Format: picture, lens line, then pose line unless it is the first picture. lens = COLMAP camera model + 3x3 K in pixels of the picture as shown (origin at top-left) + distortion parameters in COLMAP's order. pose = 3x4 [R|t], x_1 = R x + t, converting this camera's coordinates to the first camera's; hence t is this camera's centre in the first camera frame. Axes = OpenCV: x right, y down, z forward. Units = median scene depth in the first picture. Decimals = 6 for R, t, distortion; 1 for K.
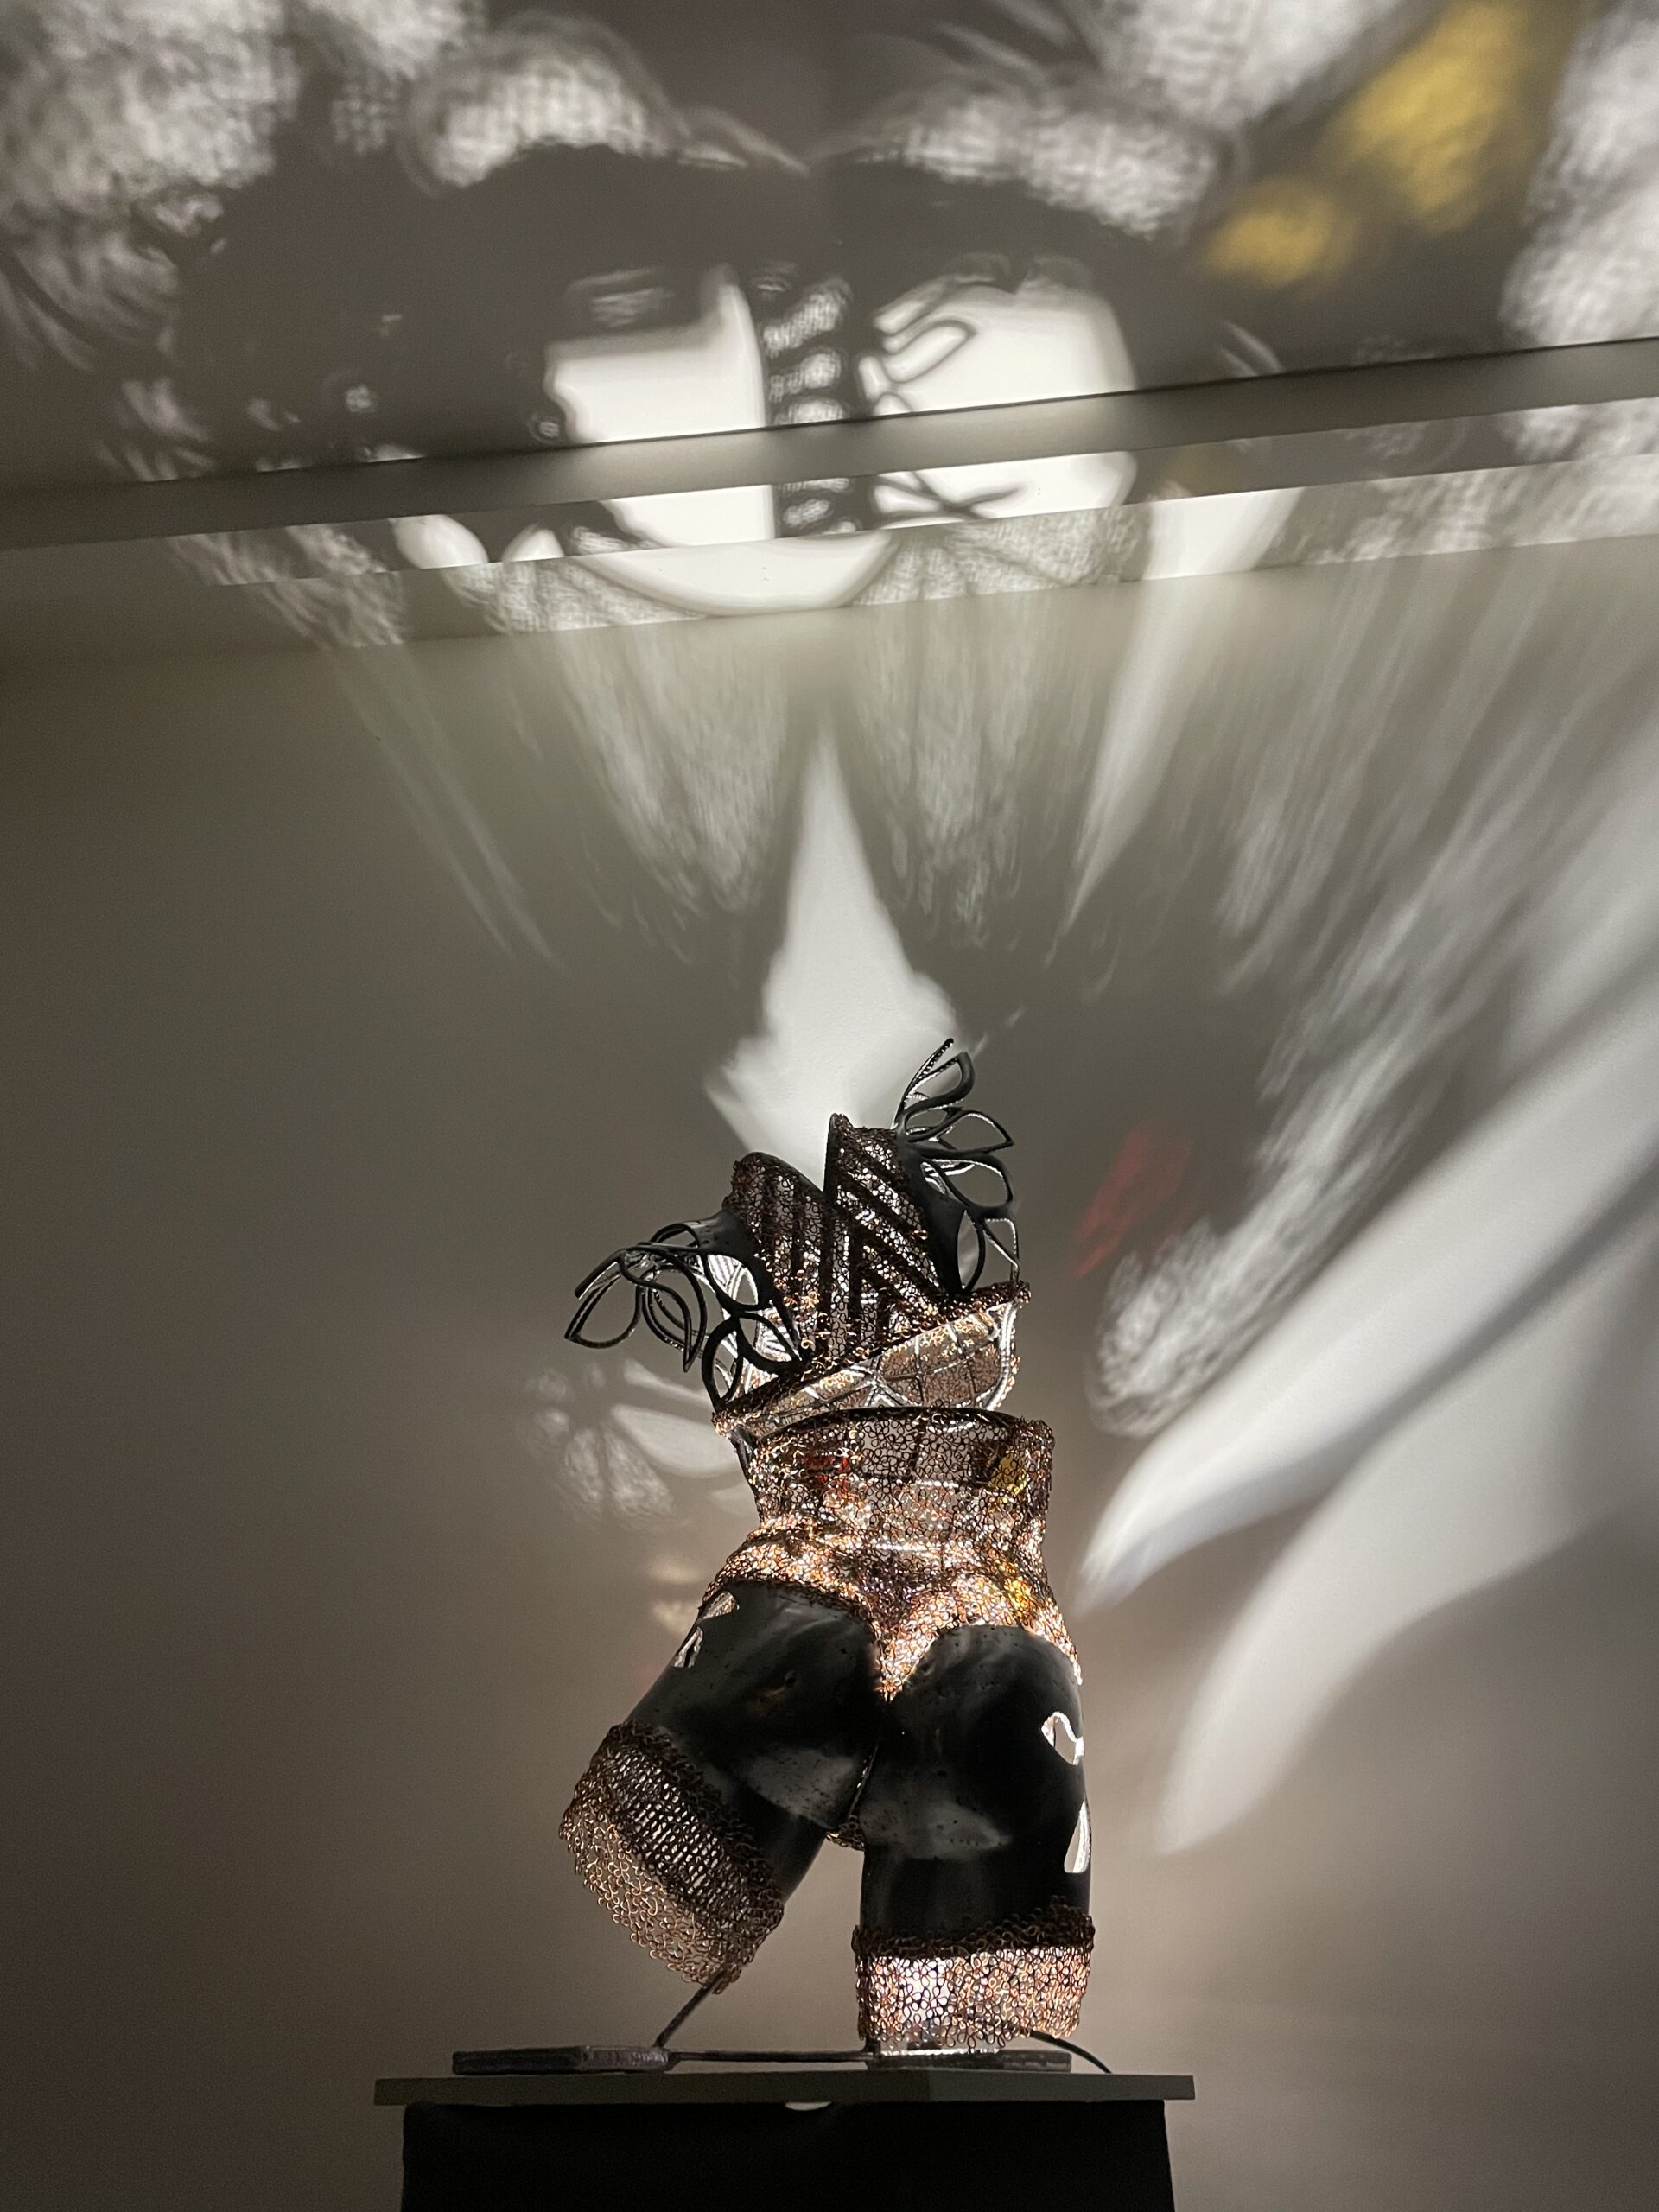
lens RADIAL K [[1670.4, 0, 834.4], [0, 1670.4, 1088.9], [0, 0, 1]] dist [0.123497, -0.172153]
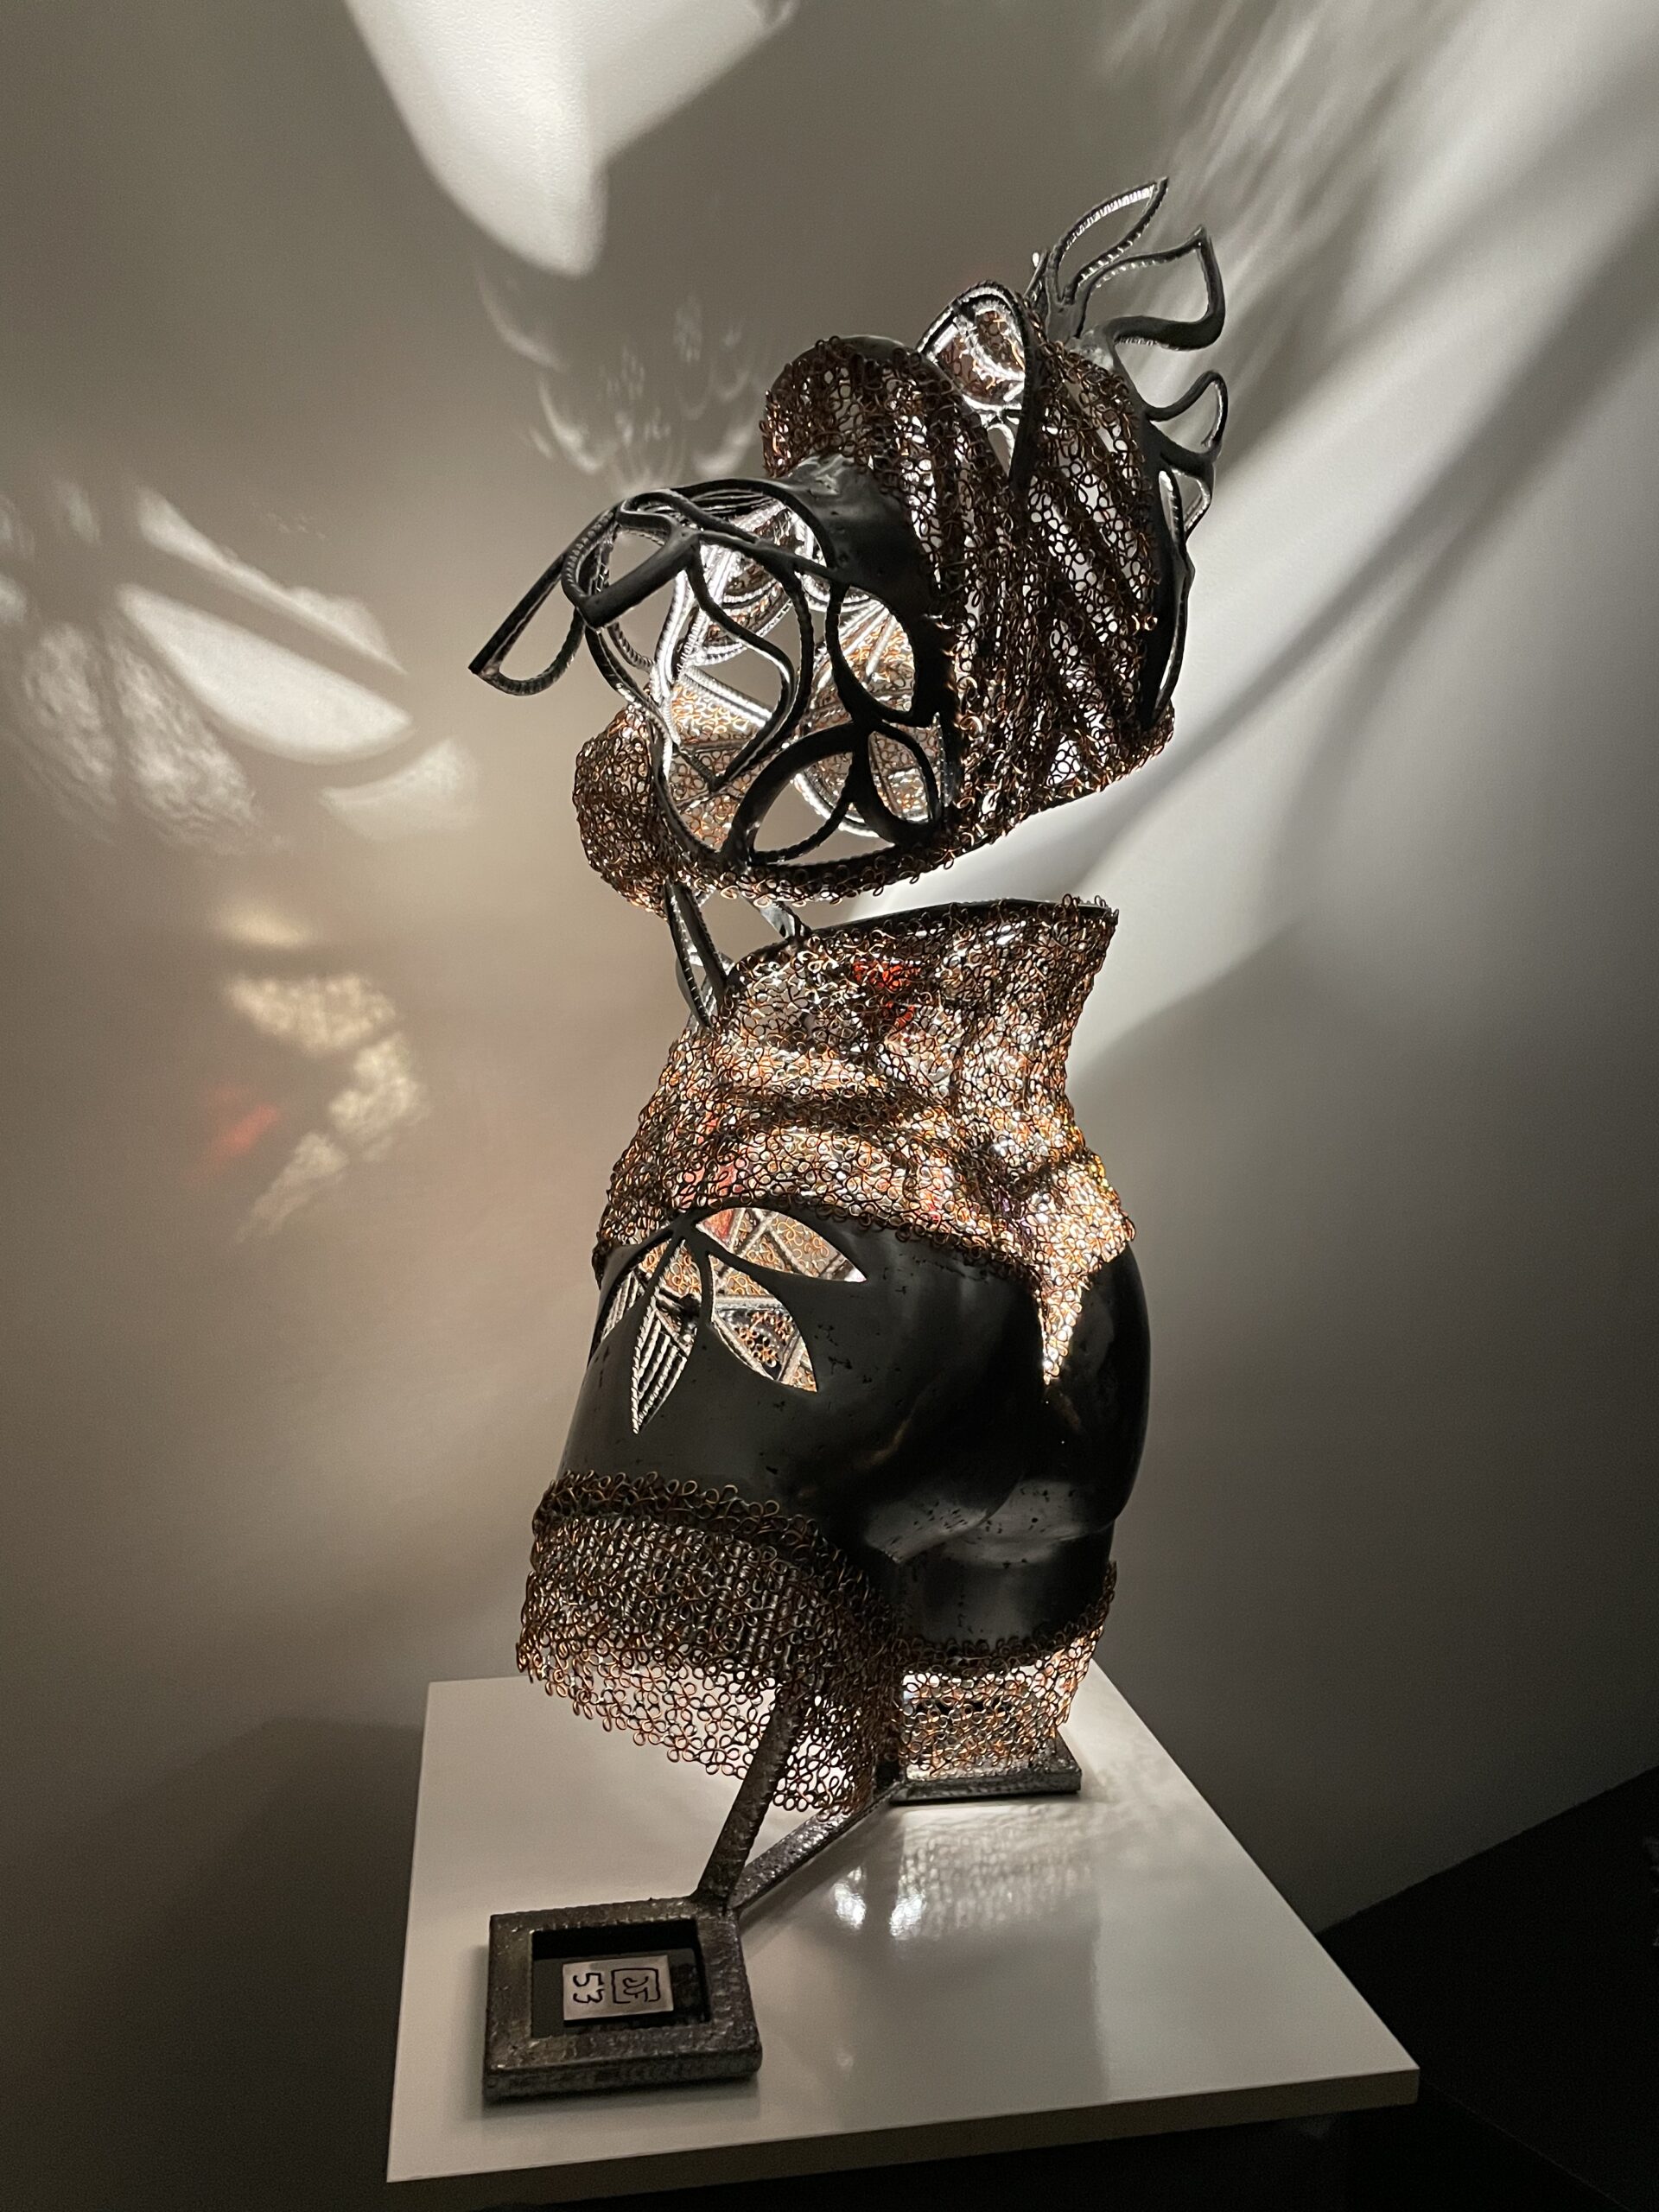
lens RADIAL K [[1670.4, 0, 834.4], [0, 1670.4, 1088.9], [0, 0, 1]] dist [0.123497, -0.172153]
pose [[0.738442, -0.028186, 0.673727, -0.327563], [-0.384649, 0.803024, 0.455191, -0.002951], [-0.553849, -0.595280, 0.582145, 0.513379]]
